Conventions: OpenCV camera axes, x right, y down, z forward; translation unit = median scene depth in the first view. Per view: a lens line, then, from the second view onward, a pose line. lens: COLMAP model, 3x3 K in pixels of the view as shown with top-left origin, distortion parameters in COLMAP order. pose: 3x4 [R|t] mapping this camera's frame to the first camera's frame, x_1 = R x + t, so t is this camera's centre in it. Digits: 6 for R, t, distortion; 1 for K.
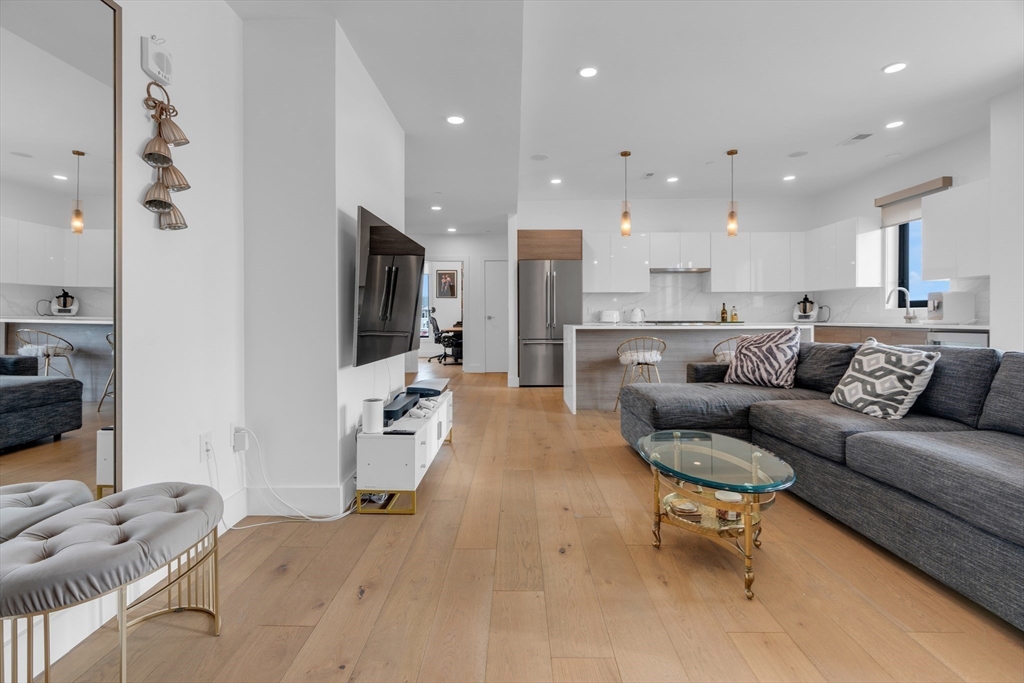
lens RADIAL K [[464.2, 0, 509.4], [0, 464.2, 337.6], [0, 0, 1]] dist [-0.003576, 0.000399]
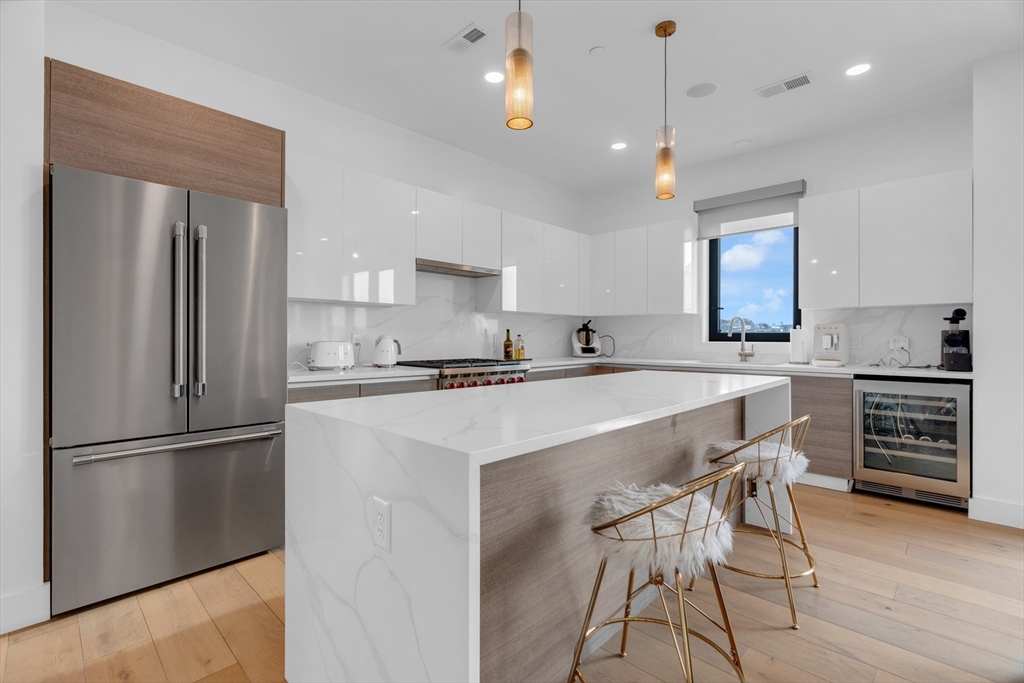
lens RADIAL K [[470.0, 0, 507.8], [0, 470.0, 337.6], [0, 0, 1]] dist [0.000684, 0.000778]
pose [[0.680901, 0.005748, 0.732353, -0.000078], [0.026056, 0.999146, -0.032068, -0.046202], [-0.731912, 0.040917, 0.680170, 0.611036]]
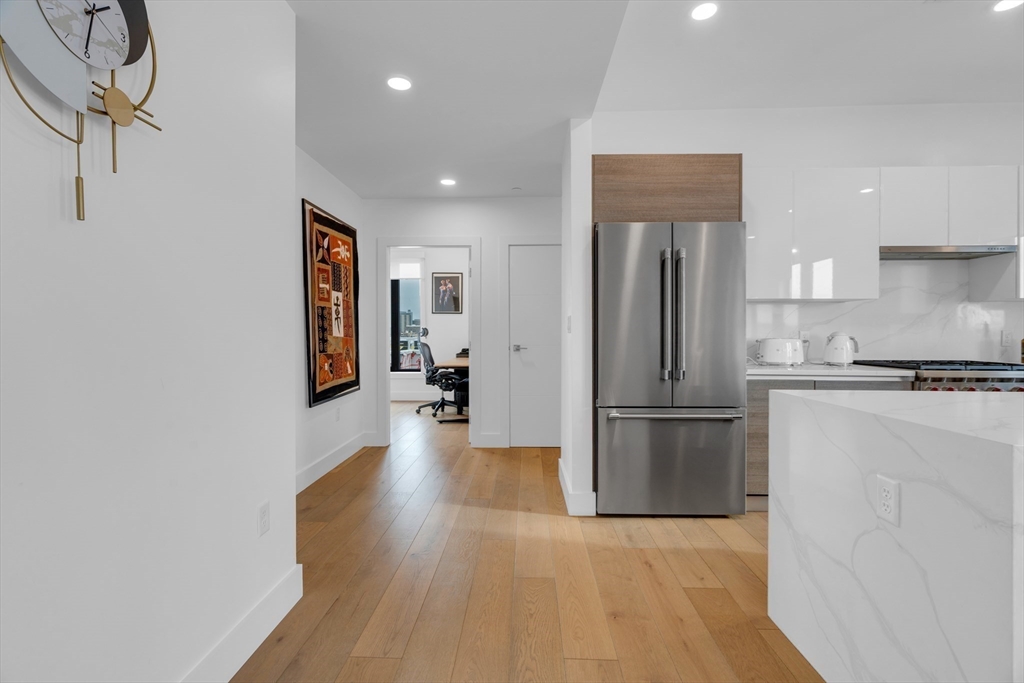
lens RADIAL K [[455.9, 0, 514.3], [0, 455.9, 339.7], [0, 0, 1]] dist [-0.002972, -0.000147]
pose [[0.999922, 0.002810, -0.012146, -0.050507], [-0.003233, 0.999385, -0.034907, -0.043146], [0.012040, 0.034944, 0.999317, 0.578582]]
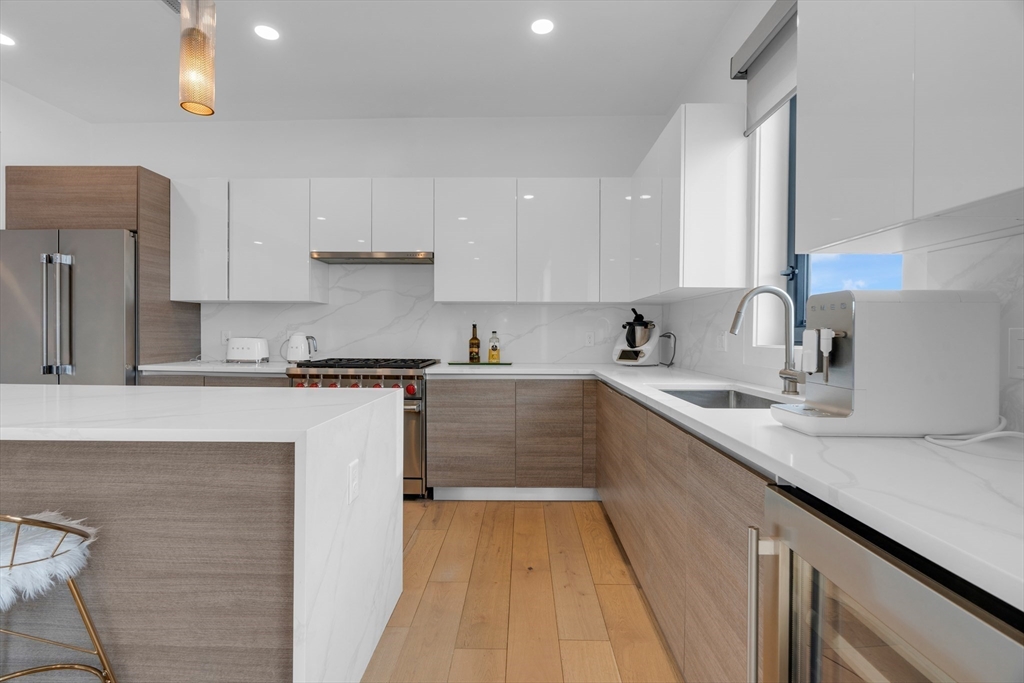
lens RADIAL K [[464.2, 0, 509.4], [0, 464.2, 337.6], [0, 0, 1]] dist [-0.003576, 0.000399]
pose [[0.999888, 0.009918, -0.011184, 0.541082], [-0.010301, 0.999344, -0.034707, -0.046997], [0.010832, 0.034818, 0.999335, 0.543054]]
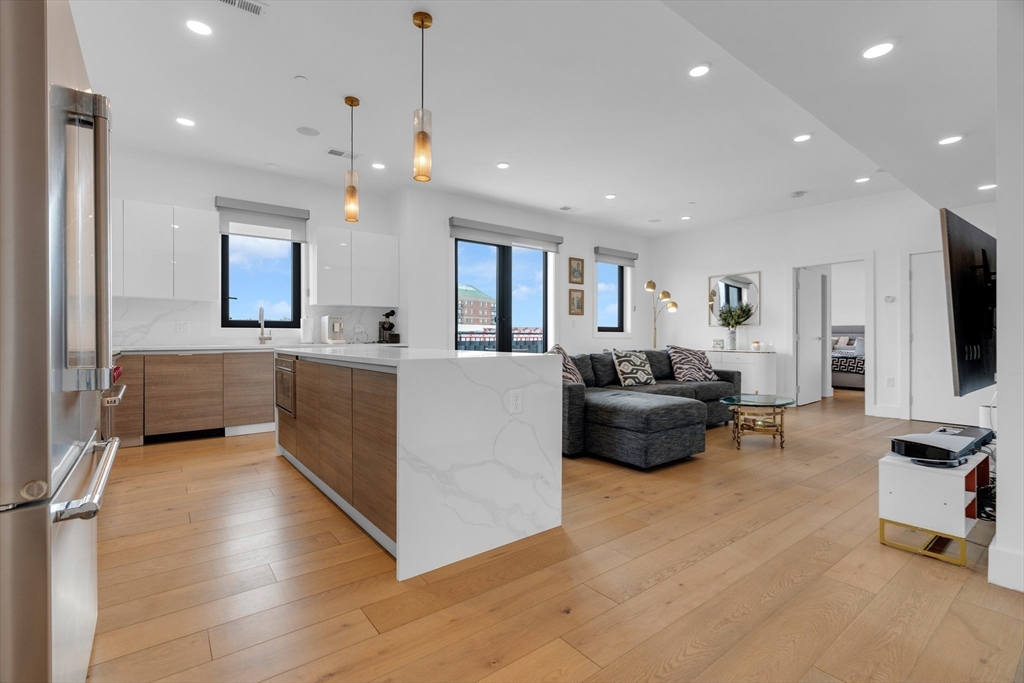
lens RADIAL K [[464.2, 0, 509.4], [0, 464.2, 337.6], [0, 0, 1]] dist [-0.003576, 0.000399]
pose [[-0.622392, 0.001968, 0.782703, -0.165166], [0.036884, 0.998960, 0.026818, -0.042267], [-0.781836, 0.045561, -0.621817, 0.977598]]
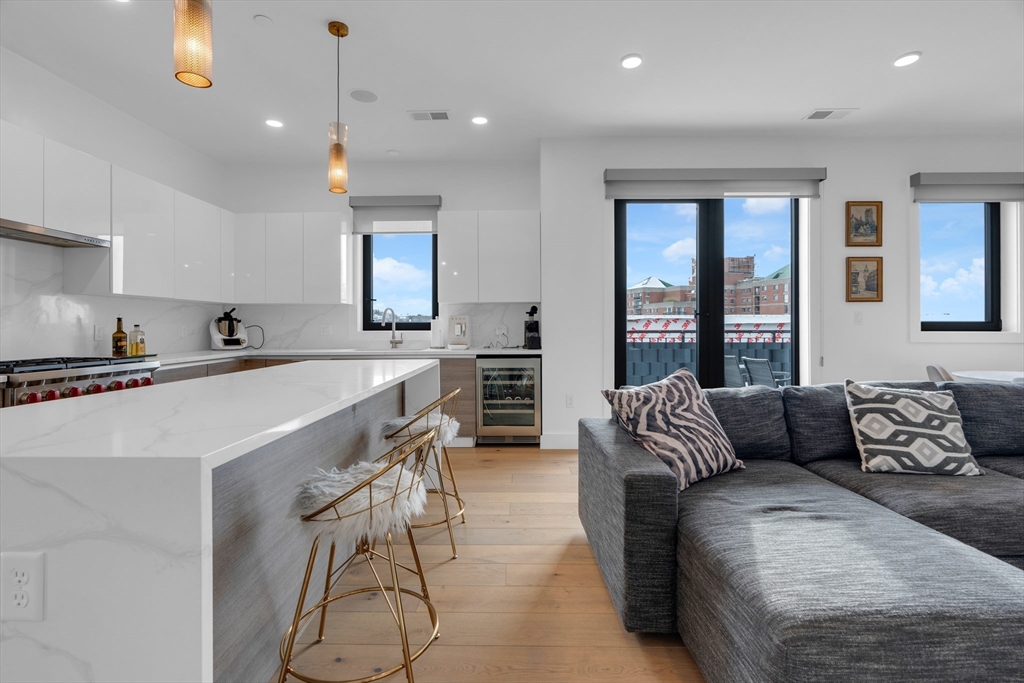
lens RADIAL K [[472.9, 0, 512.1], [0, 472.9, 326.4], [0, 0, 1]] dist [-0.001117, 0.000666]
pose [[0.000603, 0.005351, 0.999986, -0.031679], [0.047246, 0.998869, -0.005373, -0.046639], [-0.998883, 0.047249, 0.000350, 0.632952]]
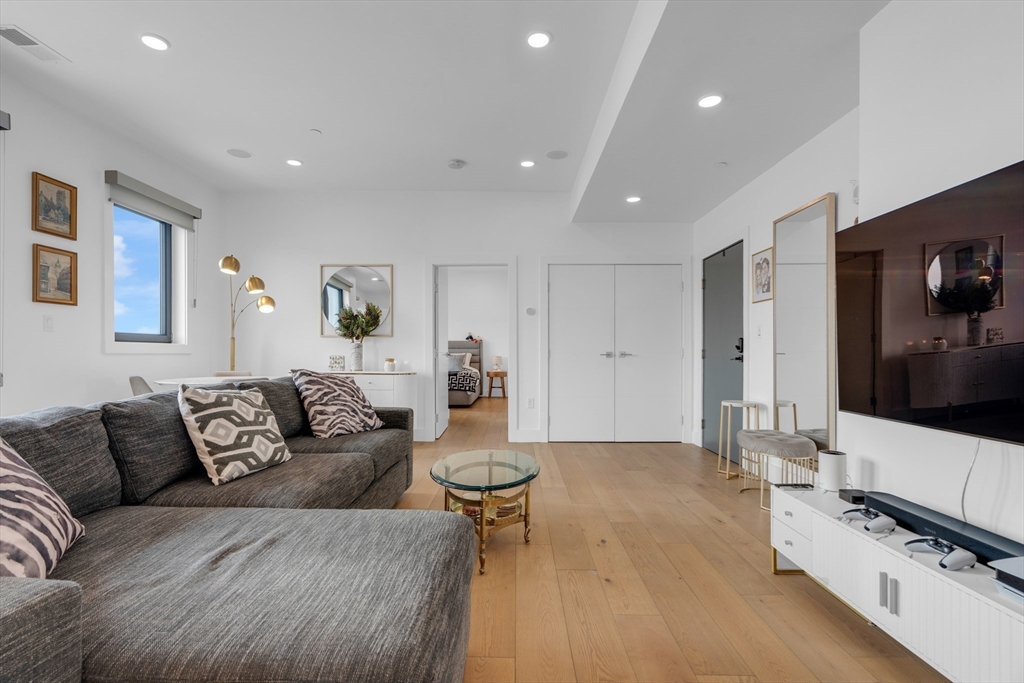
lens RADIAL K [[469.6, 0, 509.5], [0, 469.6, 356.1], [0, 0, 1]] dist [-0.004756, -0.000068]
pose [[-0.999991, -0.000146, -0.004144, 0.111895], [-0.000365, 0.998597, 0.052949, -0.030988], [0.004130, 0.052950, -0.998589, 0.672634]]
